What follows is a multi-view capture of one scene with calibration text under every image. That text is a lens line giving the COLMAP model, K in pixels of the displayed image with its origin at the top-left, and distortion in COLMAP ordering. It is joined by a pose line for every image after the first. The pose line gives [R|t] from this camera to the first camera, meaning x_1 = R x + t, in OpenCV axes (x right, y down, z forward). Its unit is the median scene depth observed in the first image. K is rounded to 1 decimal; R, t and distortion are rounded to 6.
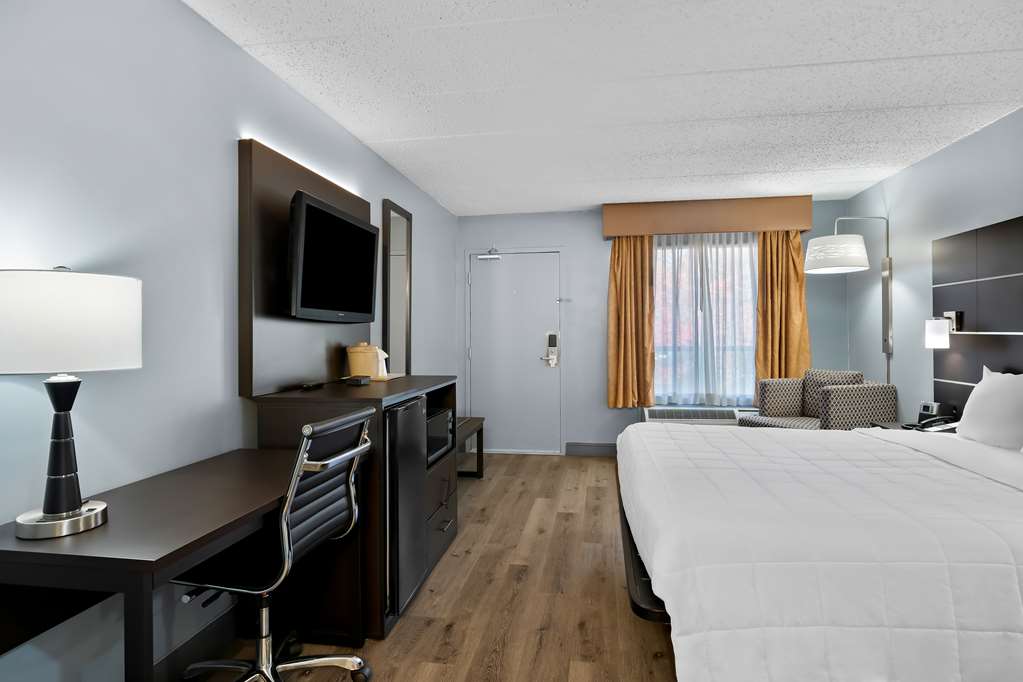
lens RADIAL K [[592.9, 0, 510.6], [0, 592.9, 334.6], [0, 0, 1]] dist [0.004365, 0.001597]
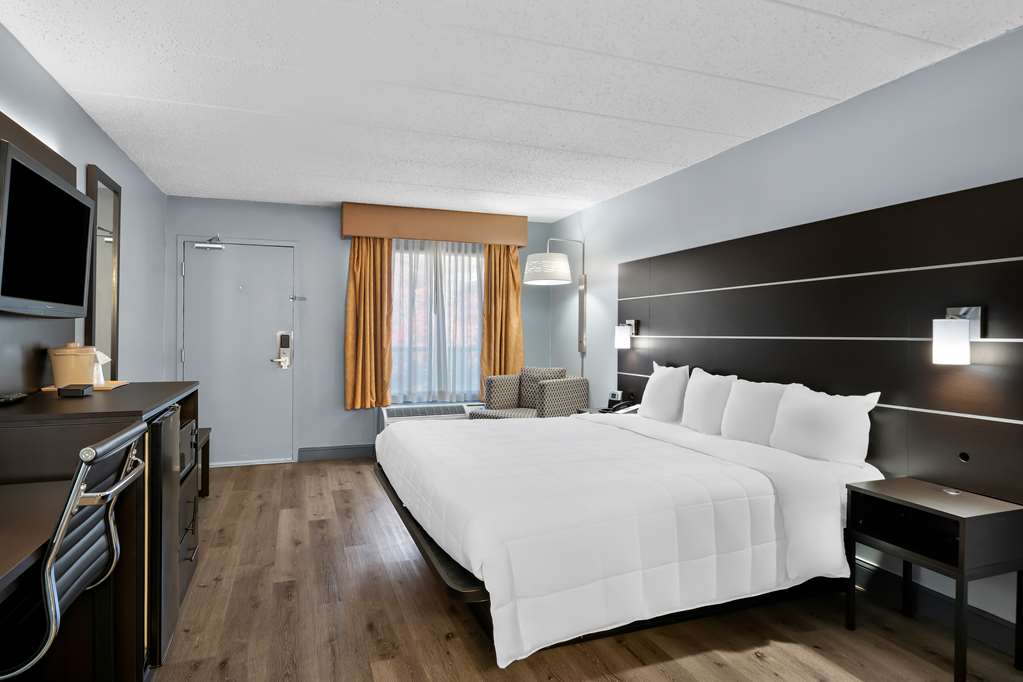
lens RADIAL K [[589.8, 0, 511.5], [0, 589.8, 341.0], [0, 0, 1]] dist [0.002034, 0.001396]
pose [[0.867386, 0.003707, 0.497623, -0.102654], [-0.008684, 0.999933, 0.007689, -0.000369], [-0.497561, -0.010990, 0.867359, 0.016010]]
